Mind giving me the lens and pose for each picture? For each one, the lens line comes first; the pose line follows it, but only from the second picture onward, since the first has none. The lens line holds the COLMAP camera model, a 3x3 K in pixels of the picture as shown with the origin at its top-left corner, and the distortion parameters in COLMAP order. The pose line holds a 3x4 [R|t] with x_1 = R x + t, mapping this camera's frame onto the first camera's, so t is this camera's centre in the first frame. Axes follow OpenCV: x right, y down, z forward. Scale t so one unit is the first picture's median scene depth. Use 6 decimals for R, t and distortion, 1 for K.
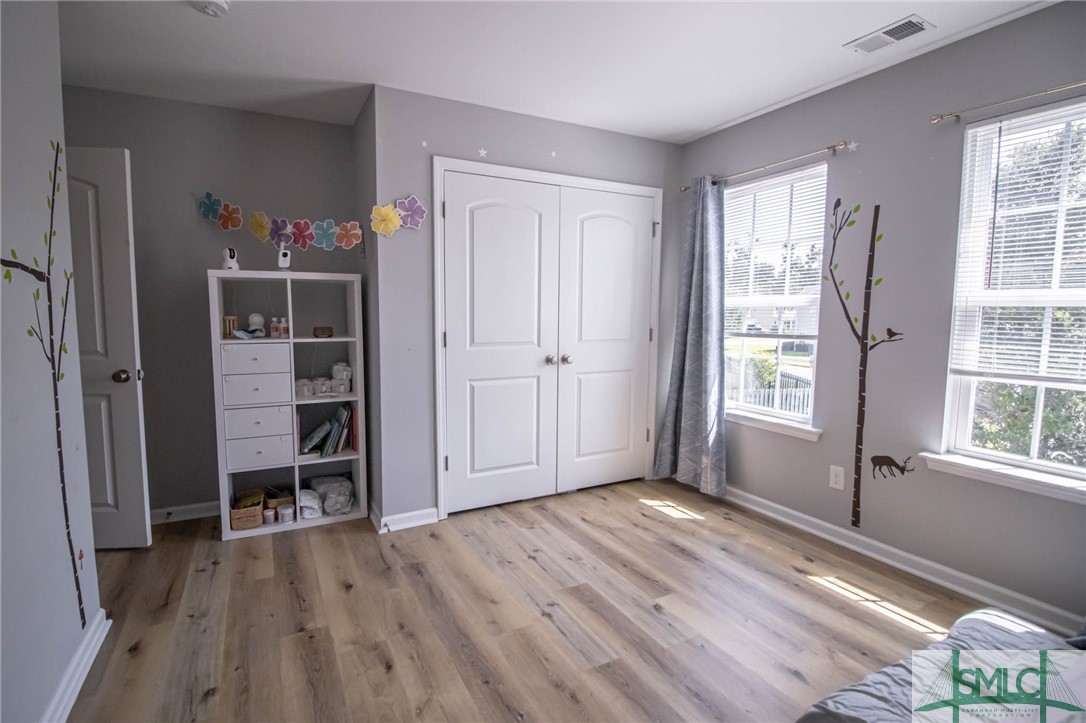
lens RADIAL K [[506.9, 0, 535.2], [0, 506.9, 361.0], [0, 0, 1]] dist [-0.011126, -0.006478]
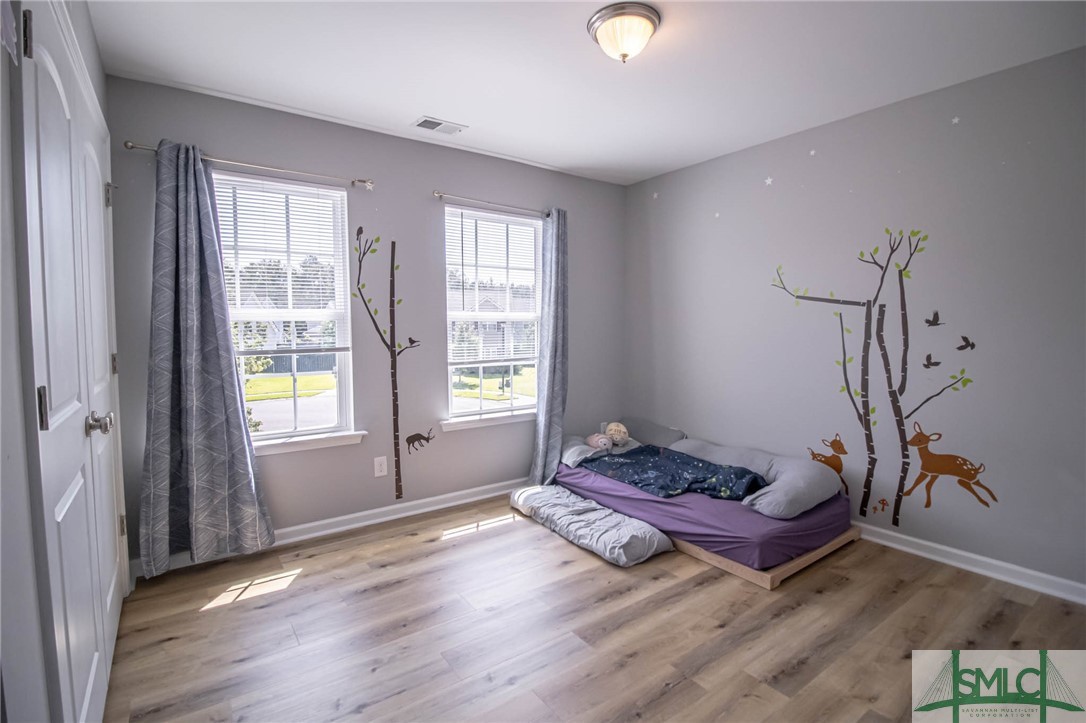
lens RADIAL K [[506.9, 0, 534.6], [0, 506.9, 358.9], [0, 0, 1]] dist [-0.011126, -0.006478]
pose [[-0.117392, -0.069263, 0.990667, -0.619024], [0.099812, 0.991691, 0.081162, -0.080155], [-0.988057, 0.108408, -0.109503, 0.783930]]
